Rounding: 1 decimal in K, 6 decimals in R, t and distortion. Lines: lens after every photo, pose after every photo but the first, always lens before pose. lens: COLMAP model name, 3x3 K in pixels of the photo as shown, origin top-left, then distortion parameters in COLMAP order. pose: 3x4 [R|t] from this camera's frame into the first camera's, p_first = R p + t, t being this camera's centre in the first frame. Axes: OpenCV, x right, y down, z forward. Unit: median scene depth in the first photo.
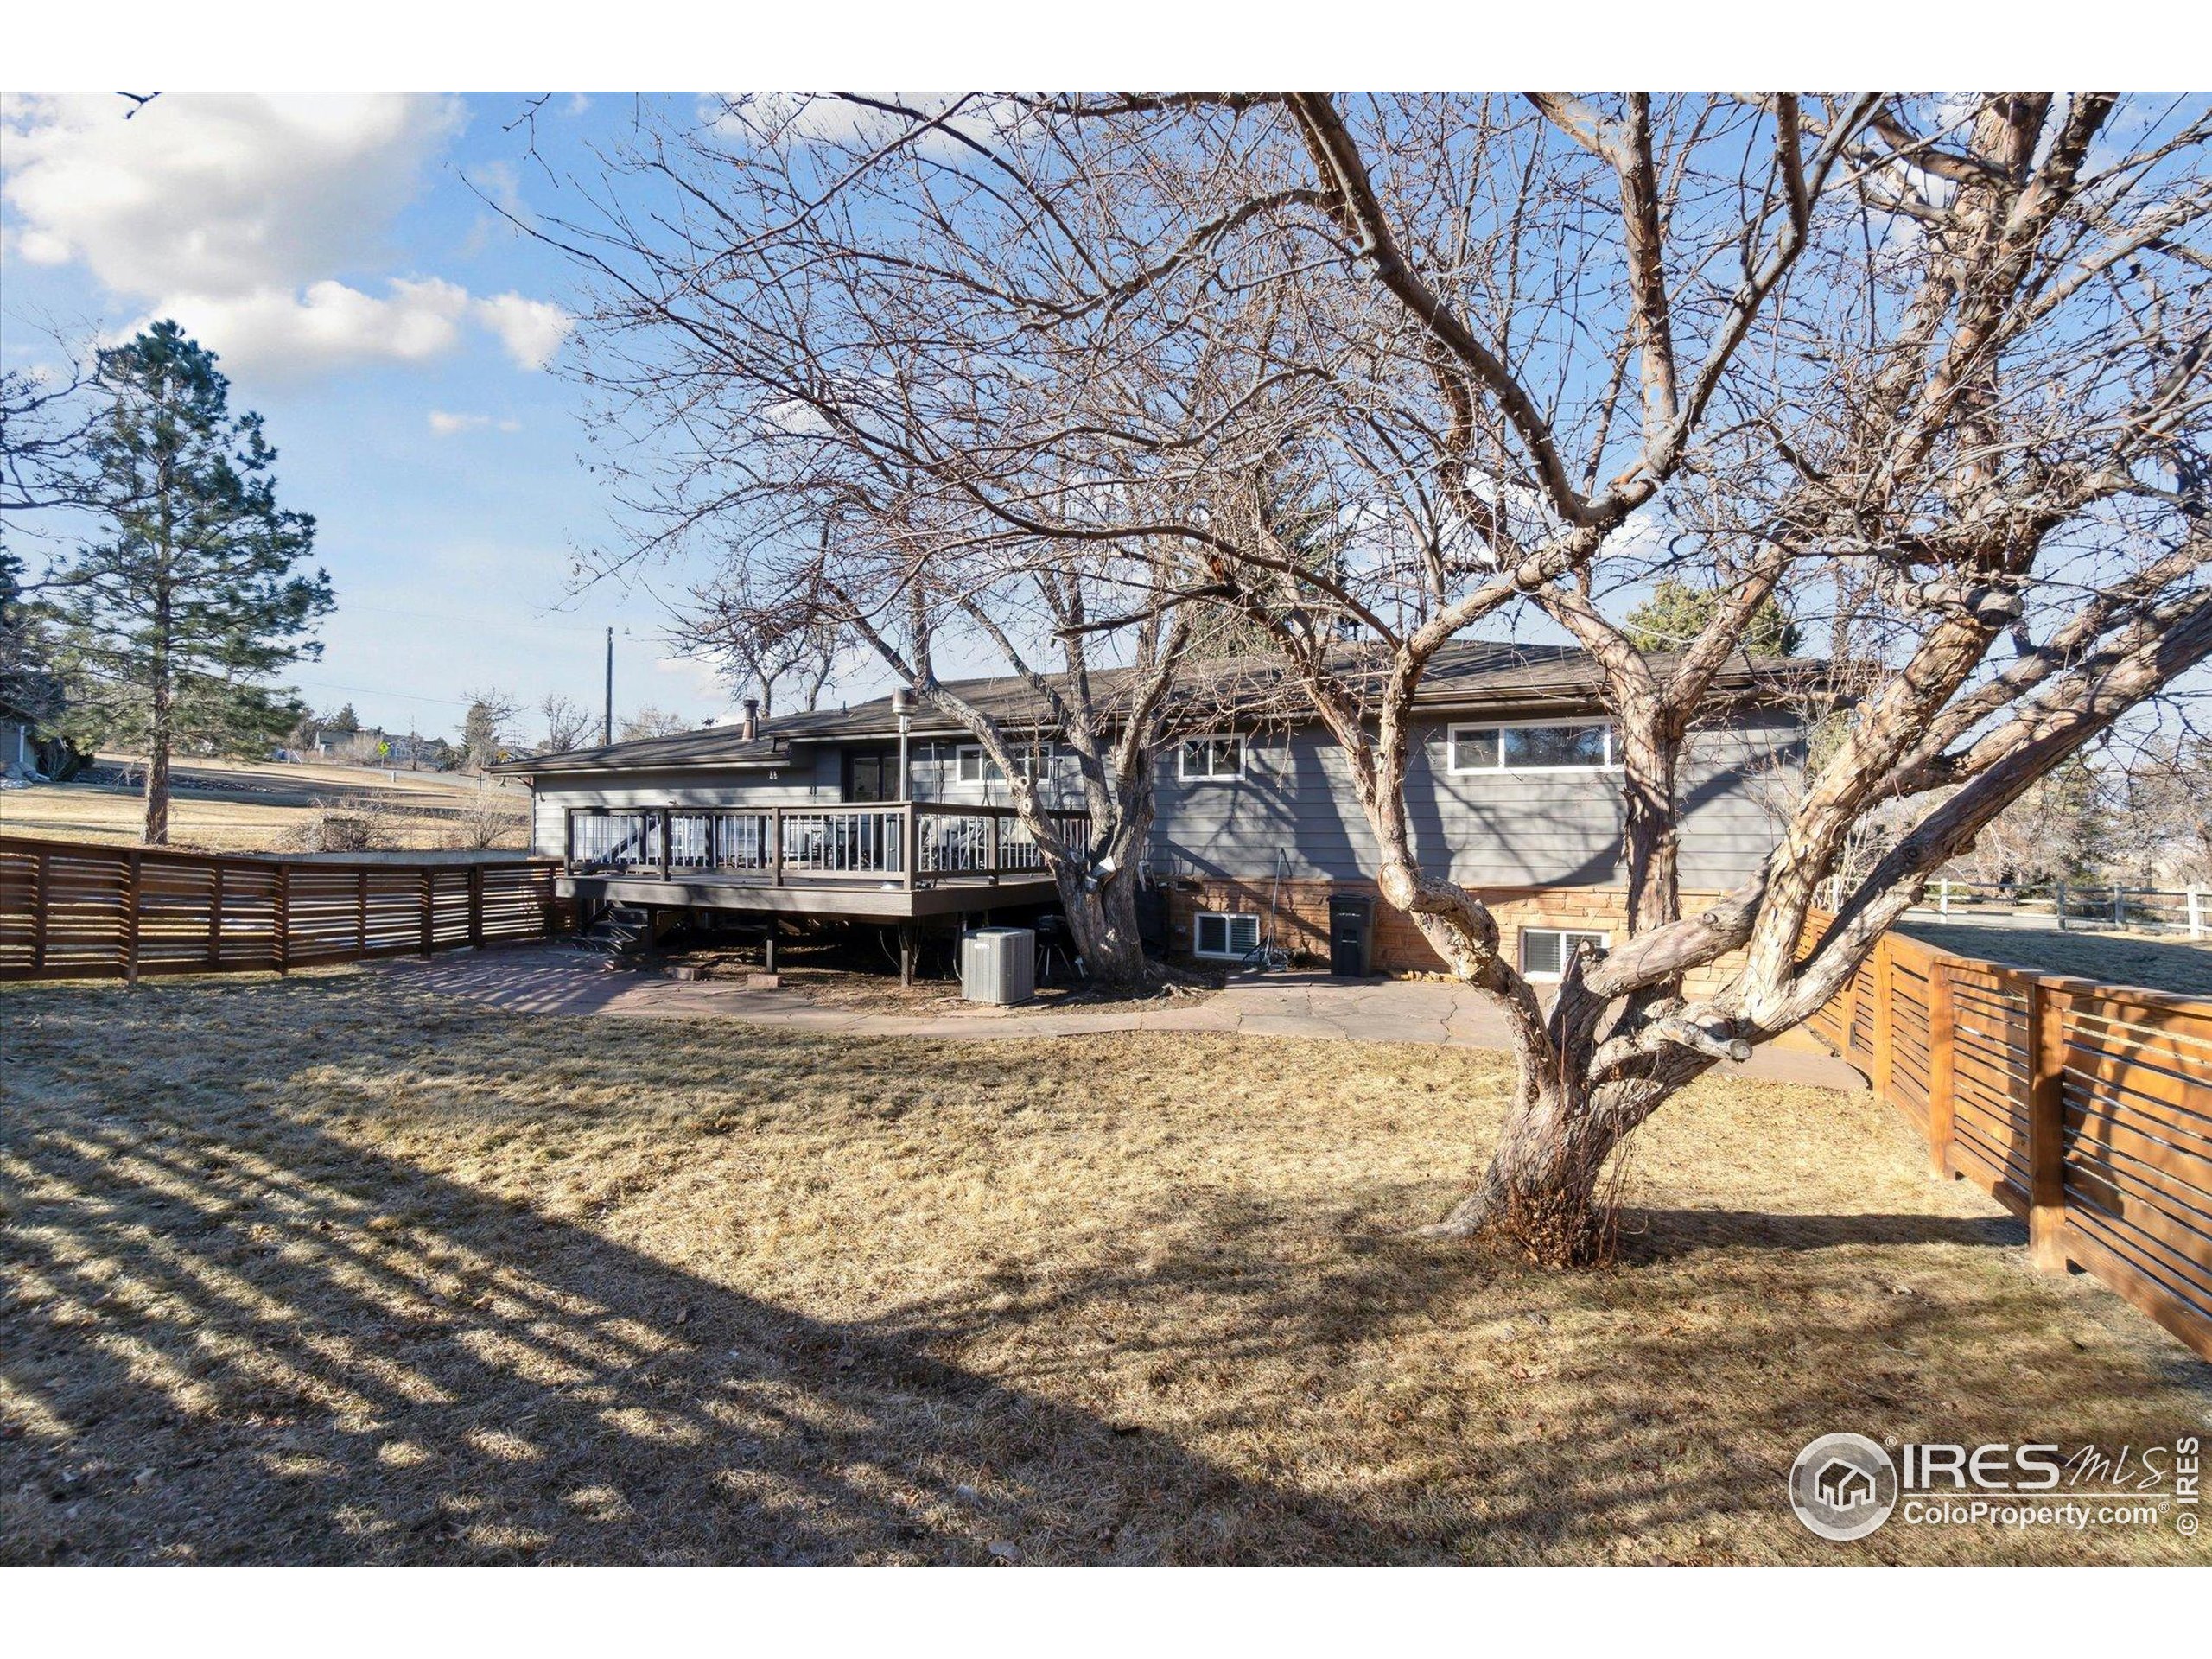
lens RADIAL K [[959.8, 0, 1102.2], [0, 959.8, 831.6], [0, 0, 1]] dist [-0.003193, -0.000203]
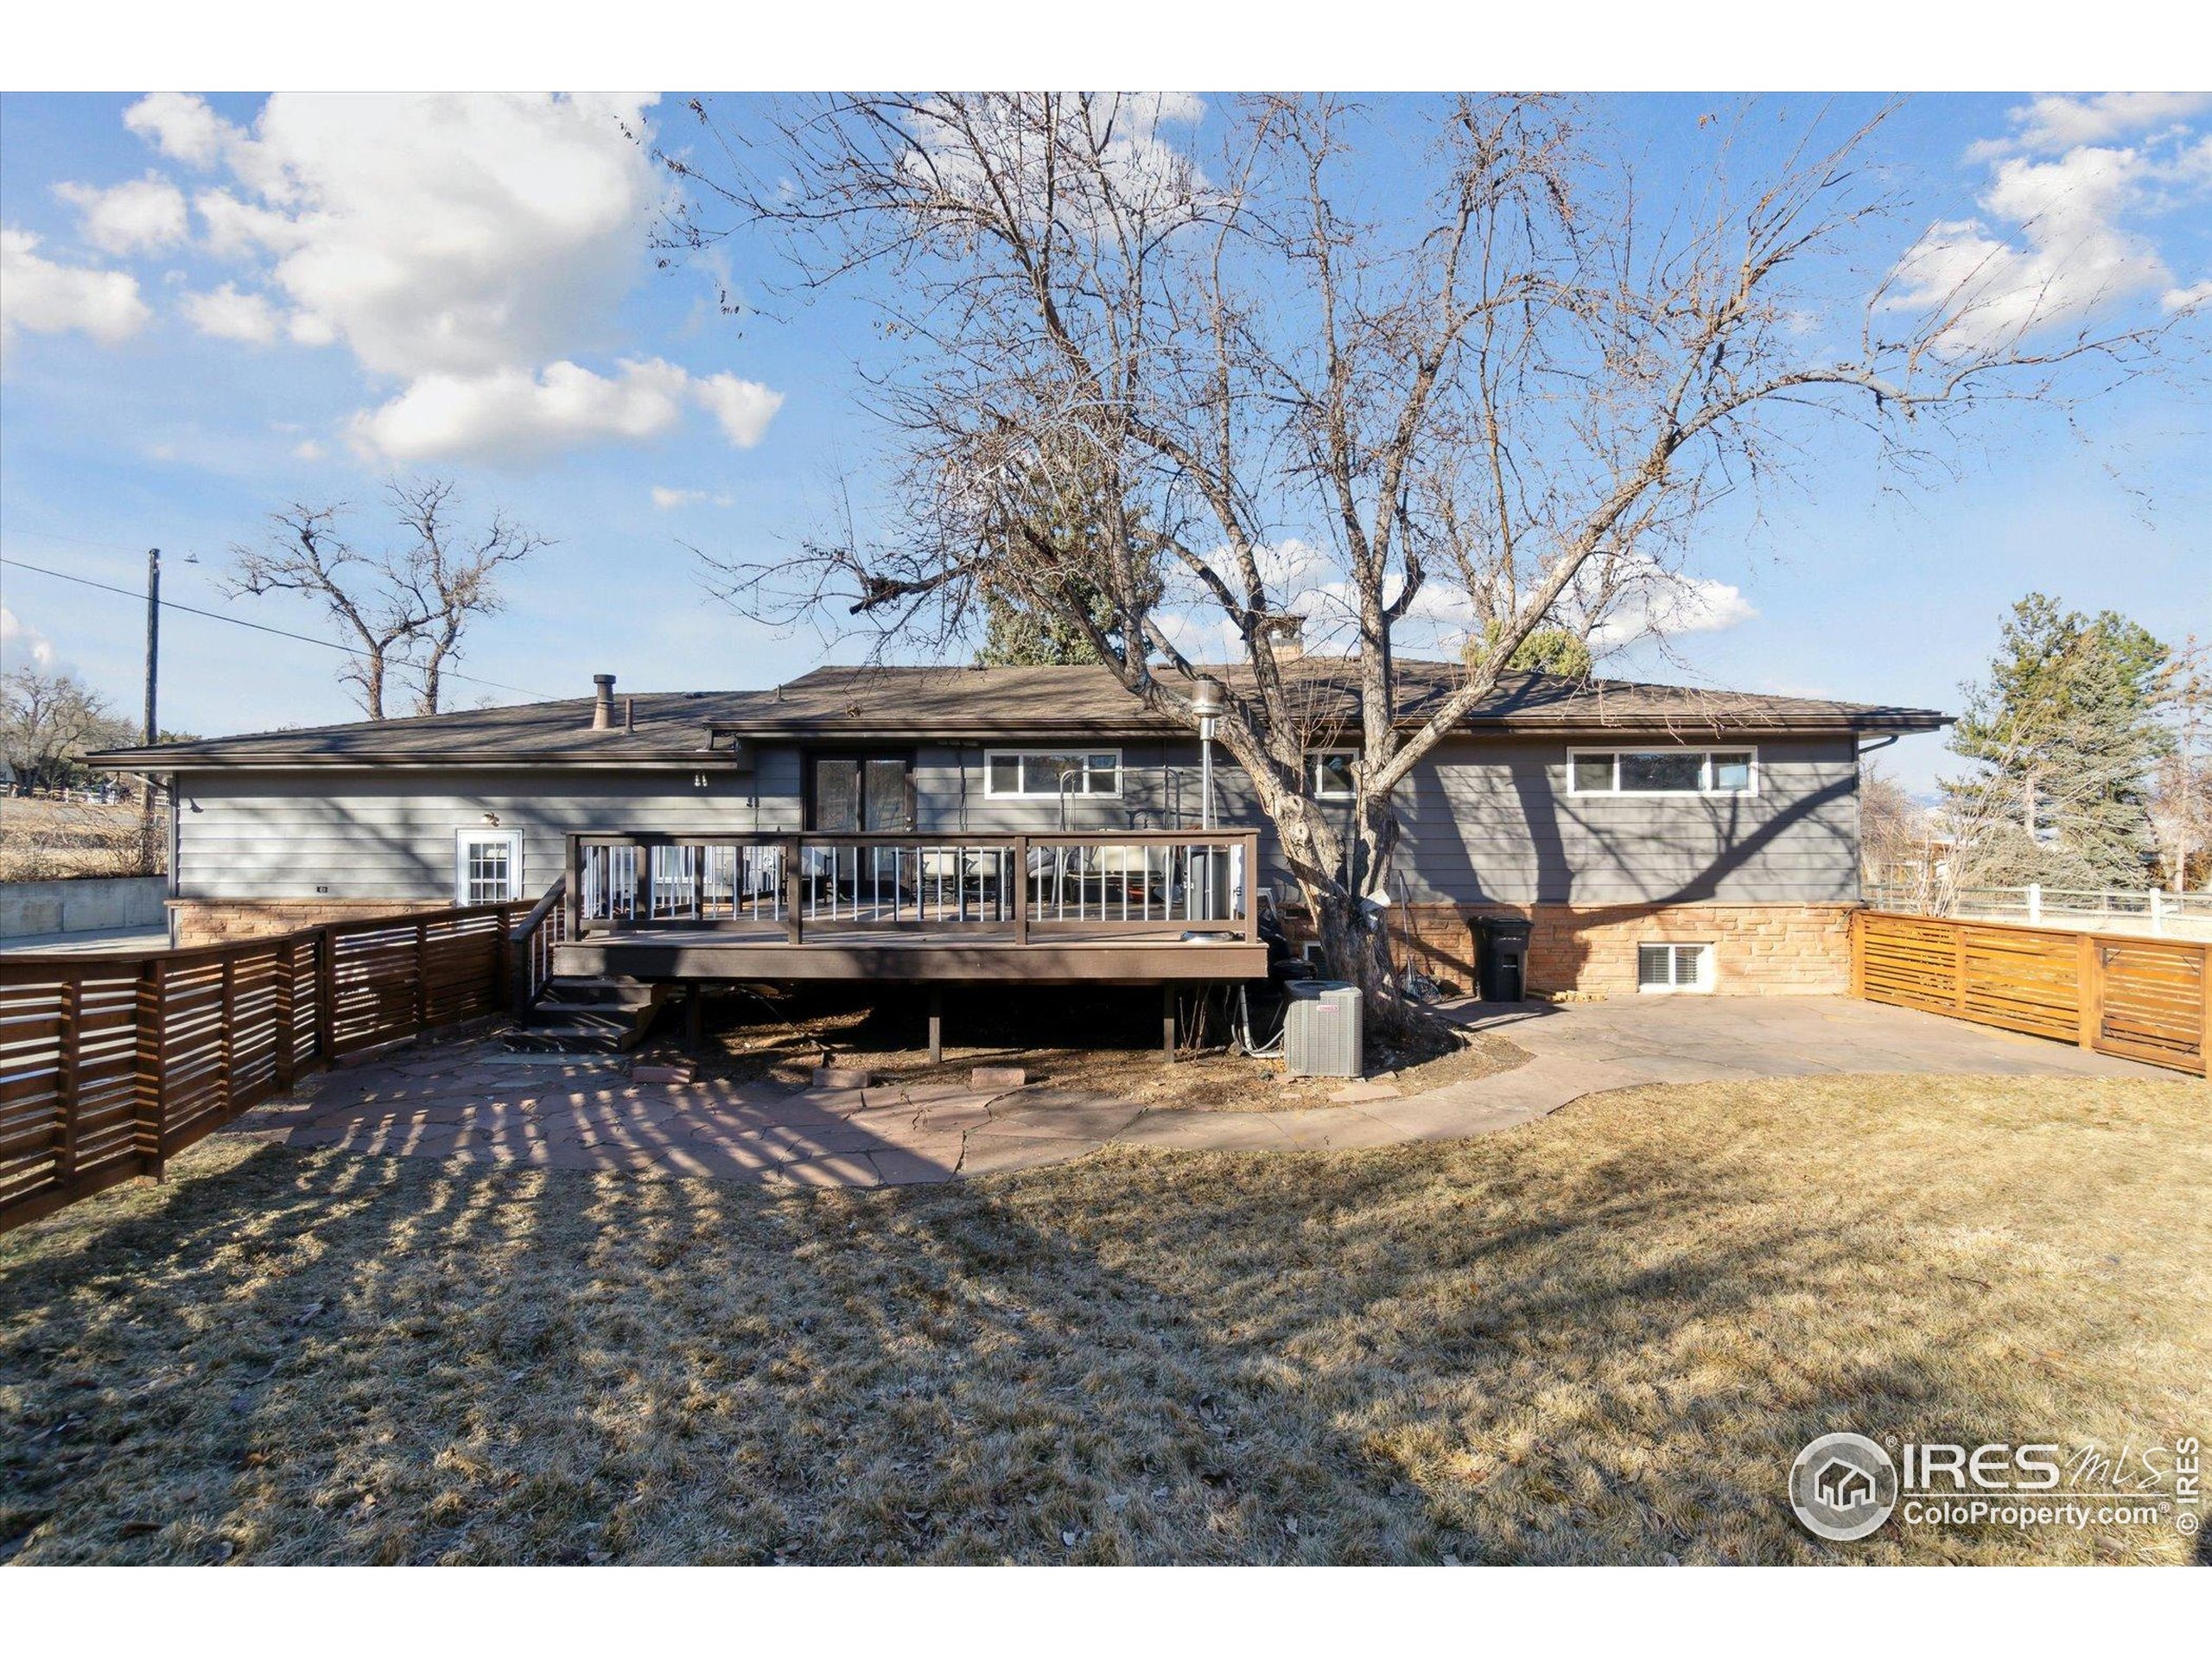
lens RADIAL K [[959.8, 0, 1102.2], [0, 959.8, 831.6], [0, 0, 1]] dist [-0.003193, -0.000203]
pose [[0.903784, -0.003570, 0.427974, -0.523987], [0.005781, 0.999976, -0.003866, -0.021362], [-0.427950, 0.005968, 0.903783, 0.290047]]
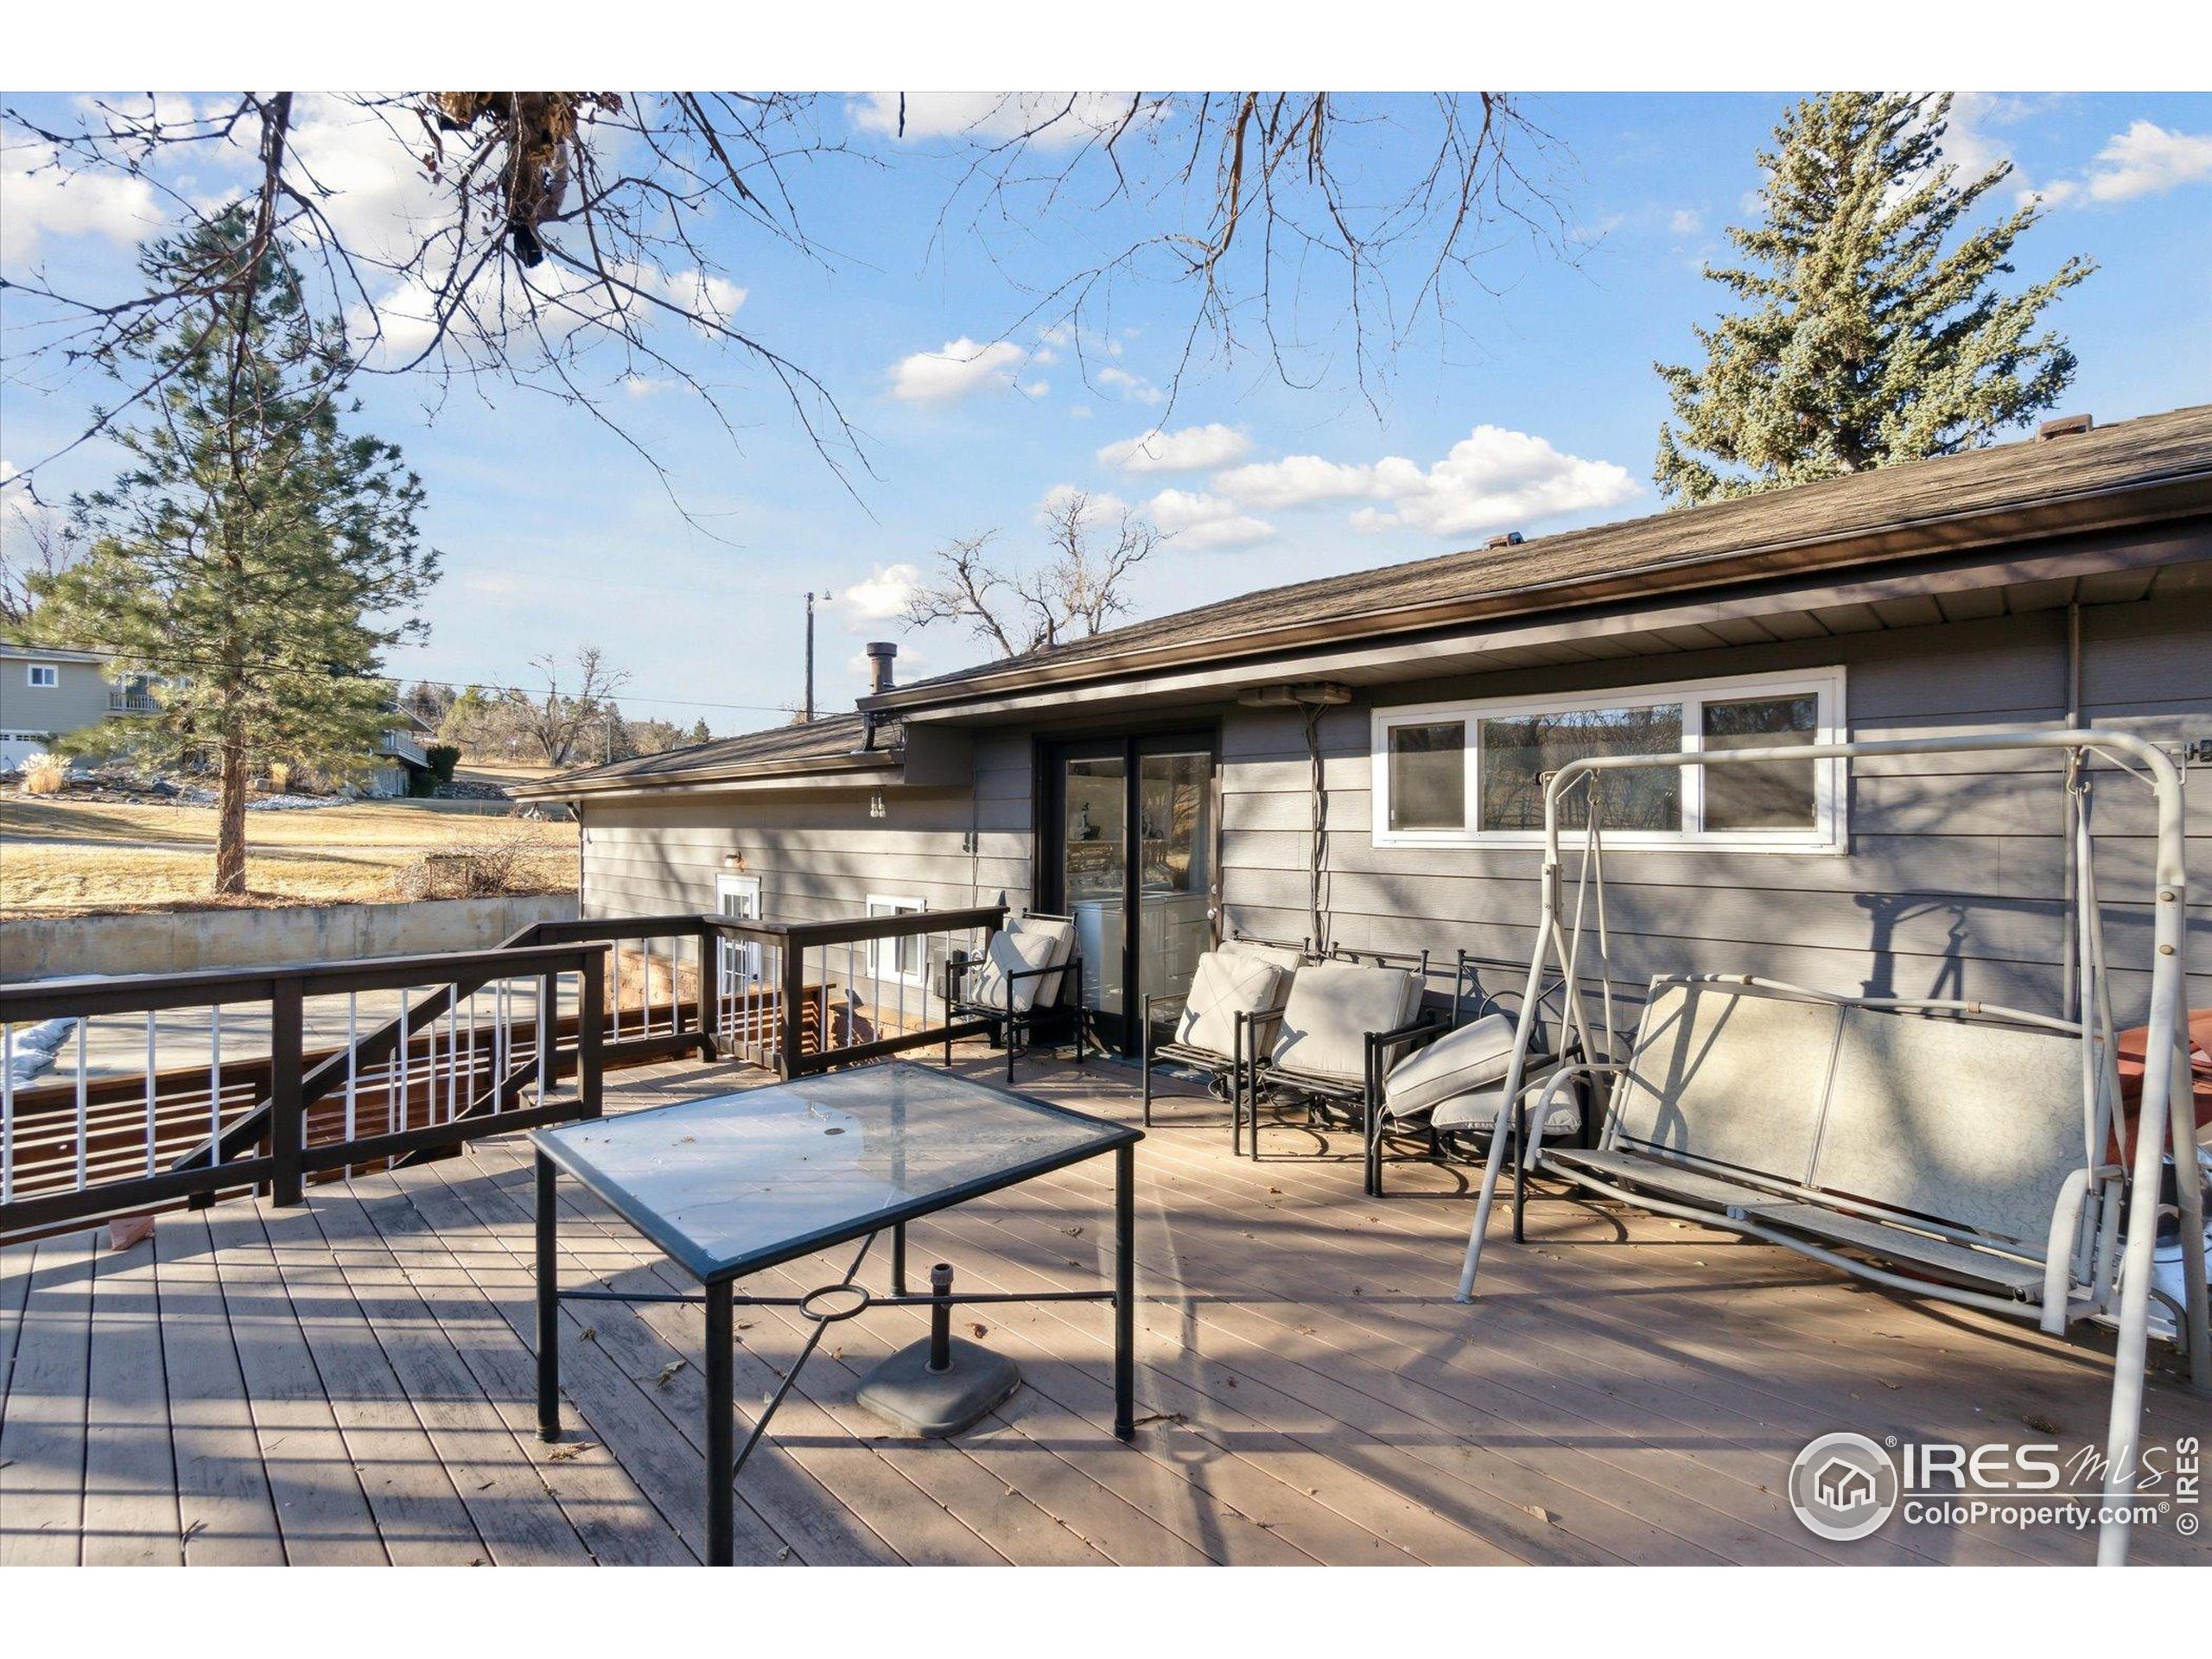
lens RADIAL K [[952.4, 0, 1103.7], [0, 952.4, 818.2], [0, 0, 1]] dist [-0.002907, -0.000416]
pose [[0.957970, -0.006594, -0.286791, -0.189026], [0.004723, 0.999963, -0.007214, -0.069717], [0.286828, 0.005556, 0.957966, 0.889415]]
